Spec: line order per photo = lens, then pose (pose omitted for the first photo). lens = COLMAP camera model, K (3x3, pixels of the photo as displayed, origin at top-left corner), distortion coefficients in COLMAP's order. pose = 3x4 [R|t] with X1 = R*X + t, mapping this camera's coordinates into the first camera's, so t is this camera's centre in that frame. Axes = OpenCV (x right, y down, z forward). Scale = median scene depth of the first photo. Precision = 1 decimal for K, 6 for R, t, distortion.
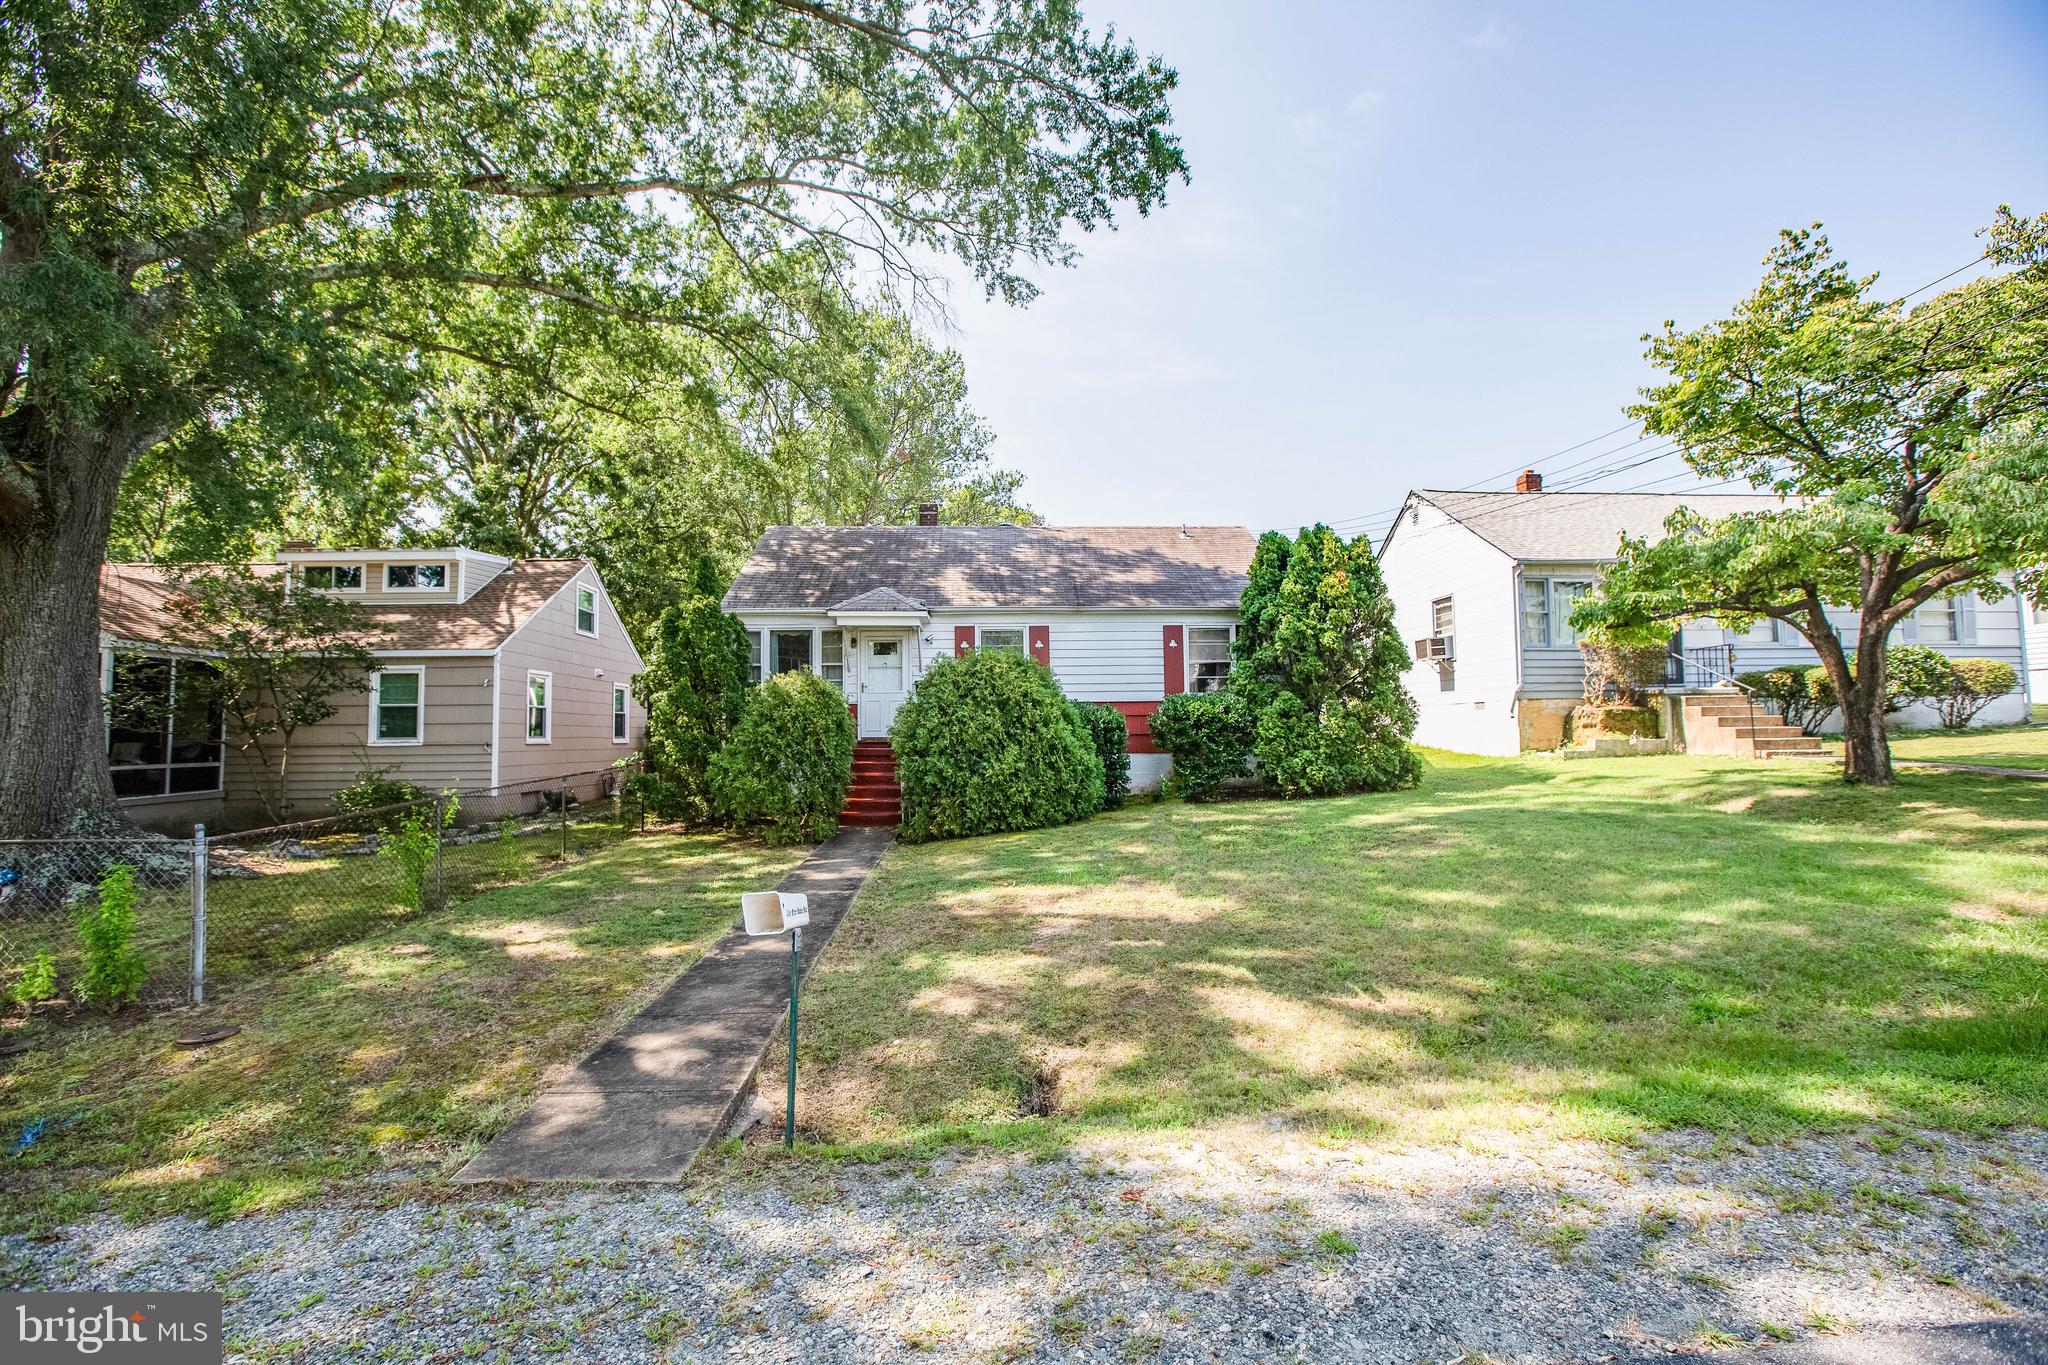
lens RADIAL K [[922.2, 0, 1018.3], [0, 922.2, 687.6], [0, 0, 1]] dist [-0.032878, 0.003880]
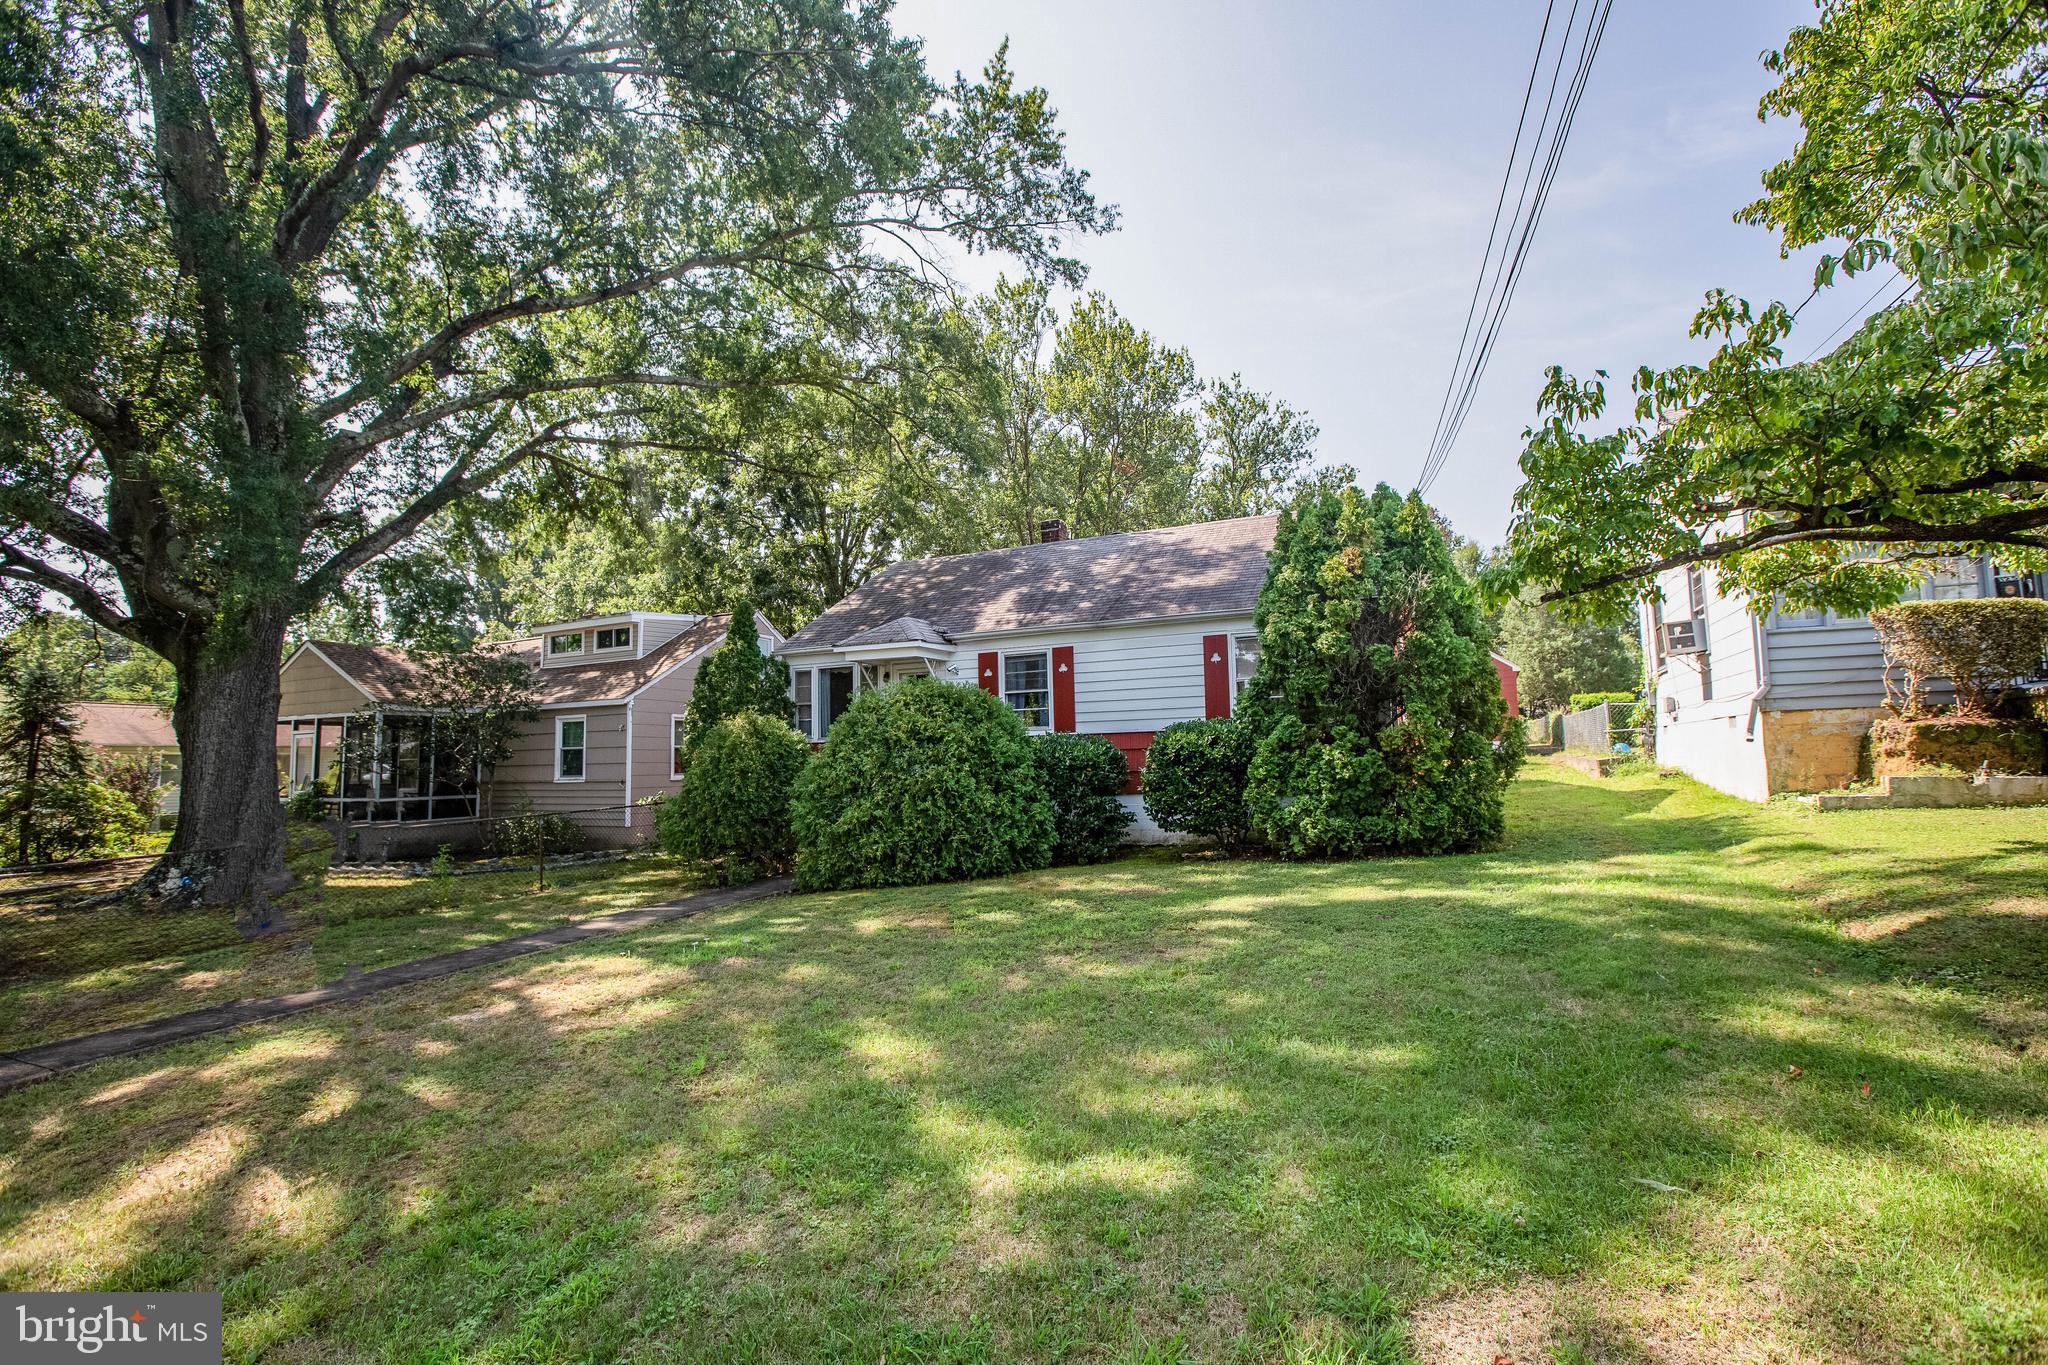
lens RADIAL K [[922.2, 0, 1022.7], [0, 922.2, 688.7], [0, 0, 1]] dist [-0.032878, 0.003880]
pose [[0.879753, -0.044771, -0.473318, 0.425897], [0.034295, 0.998939, -0.030746, -0.001878], [0.474192, 0.010816, 0.880355, 0.225618]]
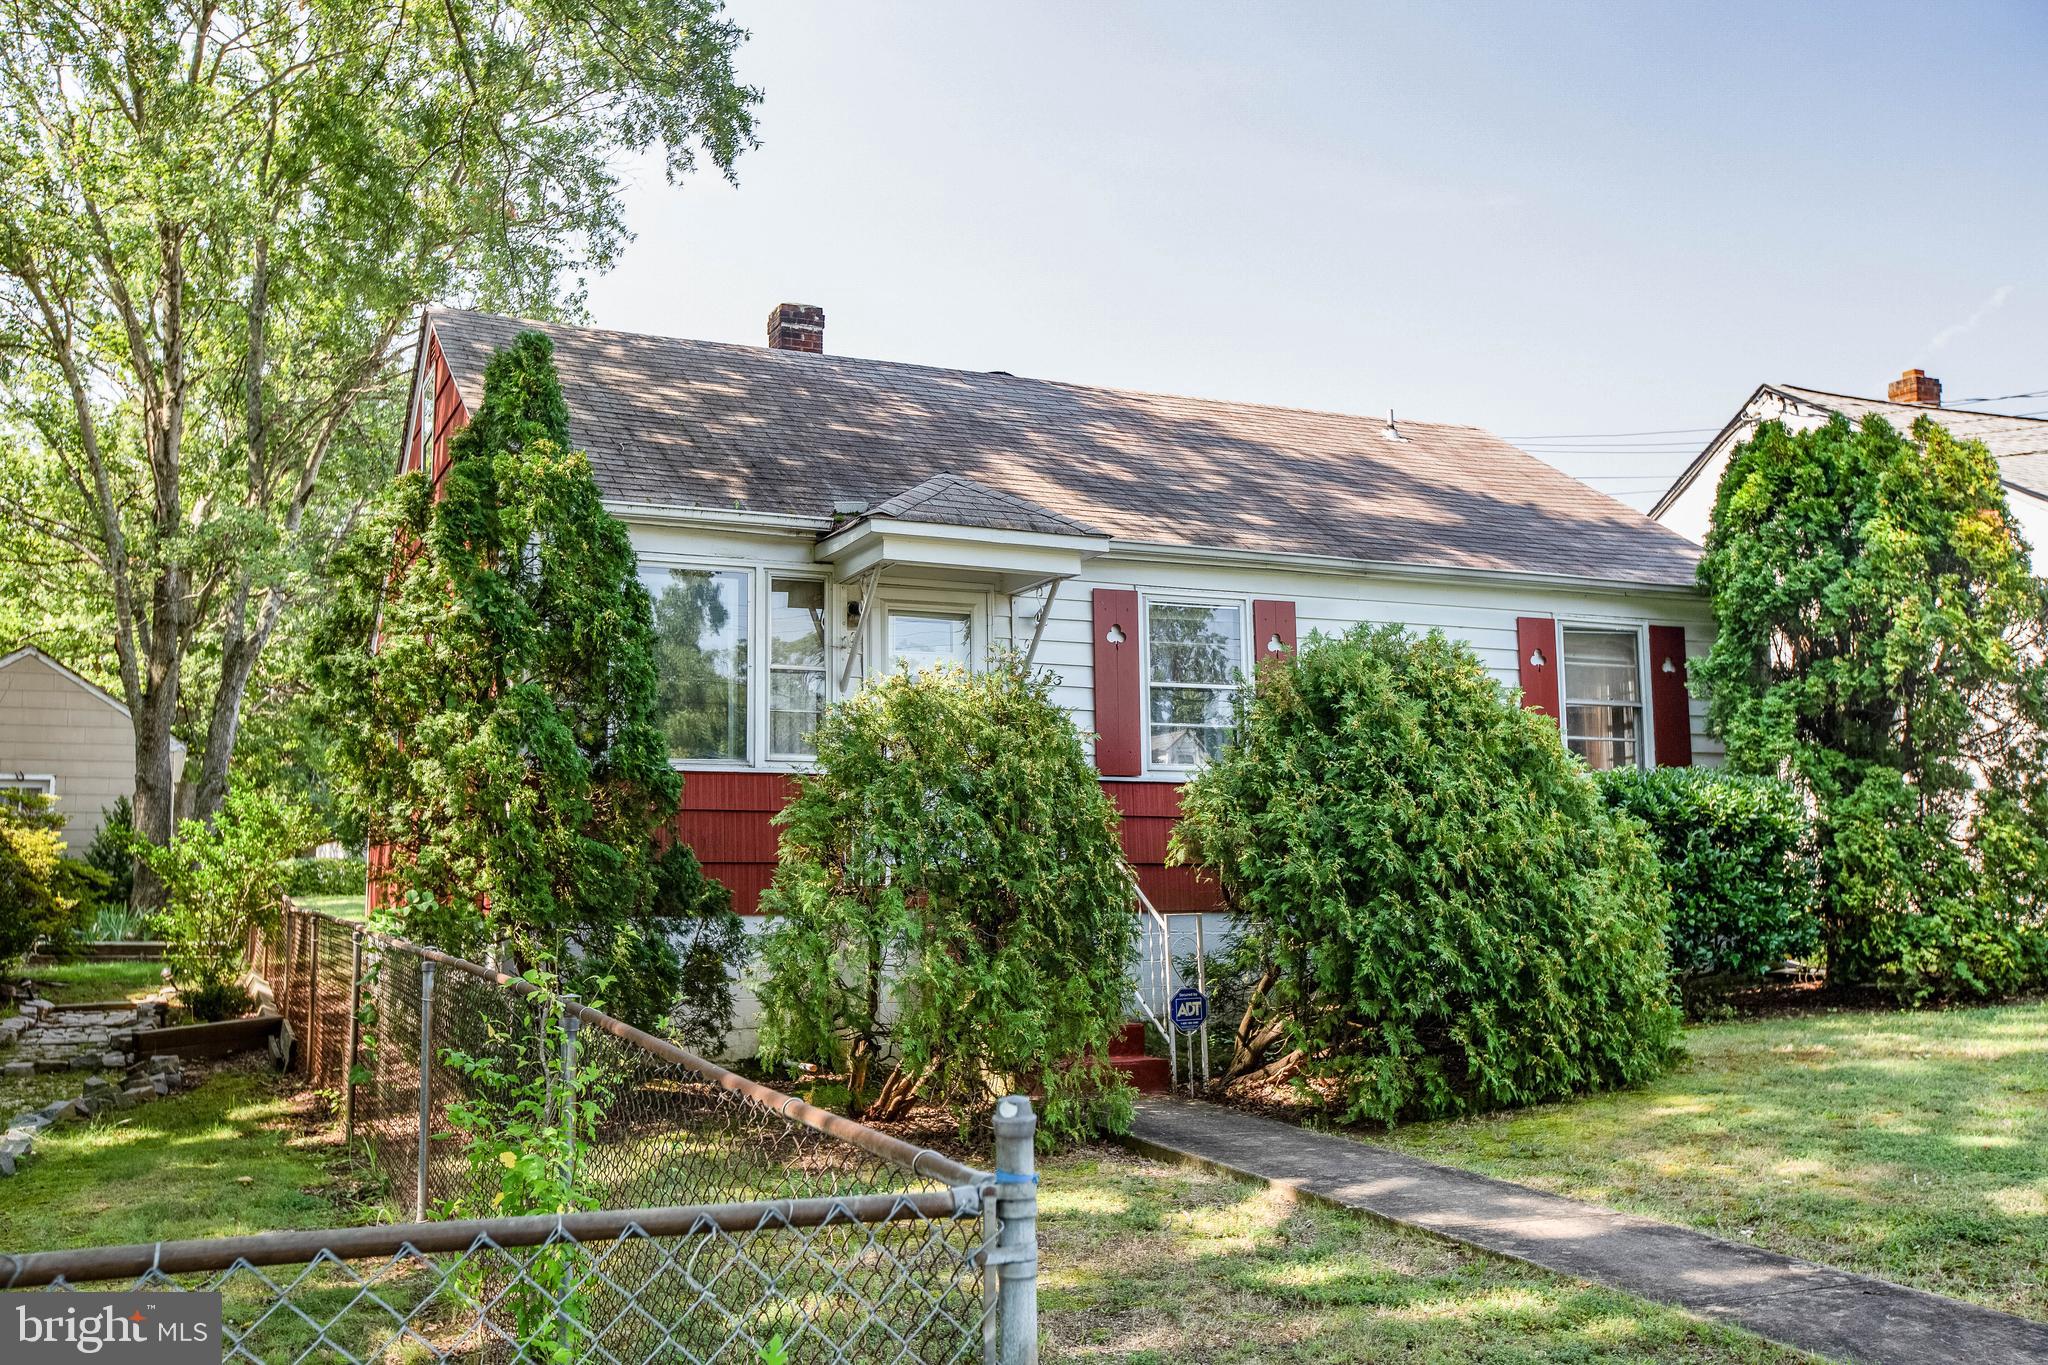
lens RADIAL K [[1906.2, 0, 1027.0], [0, 1906.2, 684.0], [0, 0, 1]] dist [0.071822, 0.000000]
pose [[0.930099, 0.044694, 0.364579, -0.418667], [-0.018518, 0.997013, -0.074983, 0.039691], [-0.366842, 0.062991, 0.928148, 0.255458]]
